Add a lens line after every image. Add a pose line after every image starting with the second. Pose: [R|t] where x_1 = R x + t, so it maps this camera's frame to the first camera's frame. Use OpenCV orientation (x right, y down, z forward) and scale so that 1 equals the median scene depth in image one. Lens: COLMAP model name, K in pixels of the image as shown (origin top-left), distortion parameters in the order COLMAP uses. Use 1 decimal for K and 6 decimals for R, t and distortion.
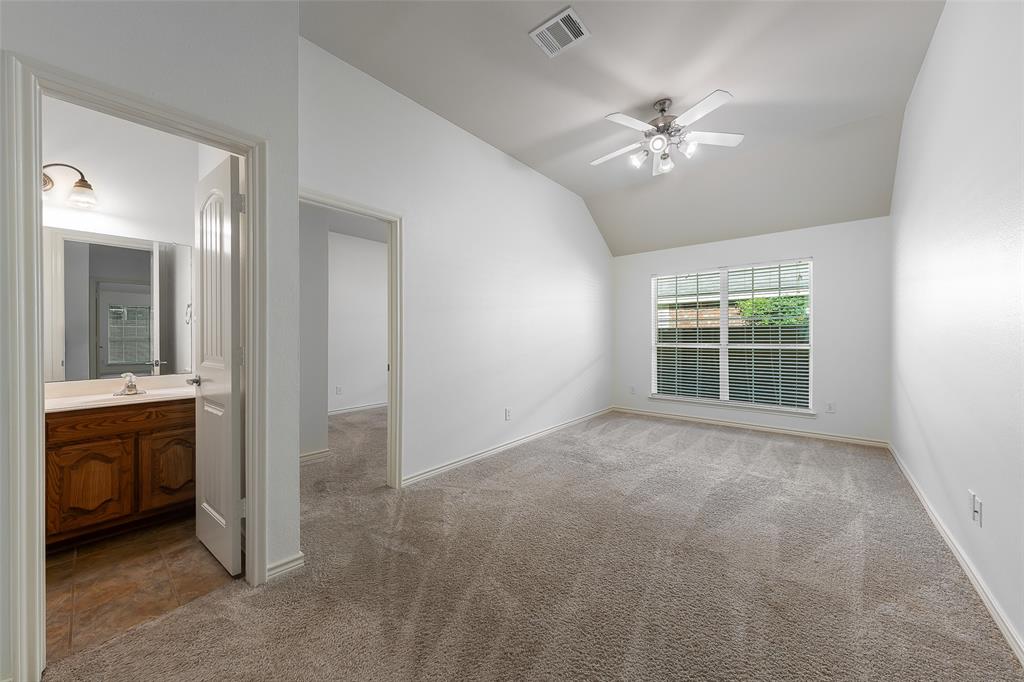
lens RADIAL K [[369.3, 0, 516.4], [0, 369.3, 341.6], [0, 0, 1]] dist [-0.000676, -0.000181]
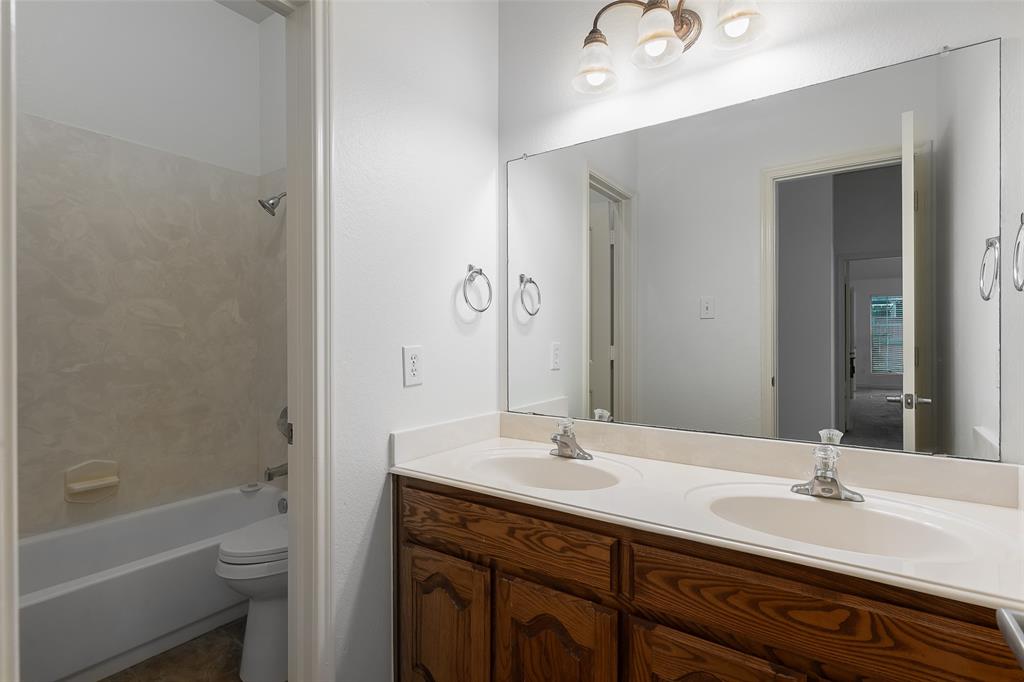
lens RADIAL K [[489.6, 0, 512.2], [0, 489.6, 344.5], [0, 0, 1]] dist [-0.000173, 0.000057]
pose [[0.086654, 0.000725, -0.996238, -0.637412], [-0.003632, 0.999993, 0.000412, -0.008222], [0.996232, 0.003583, 0.086656, 0.699999]]
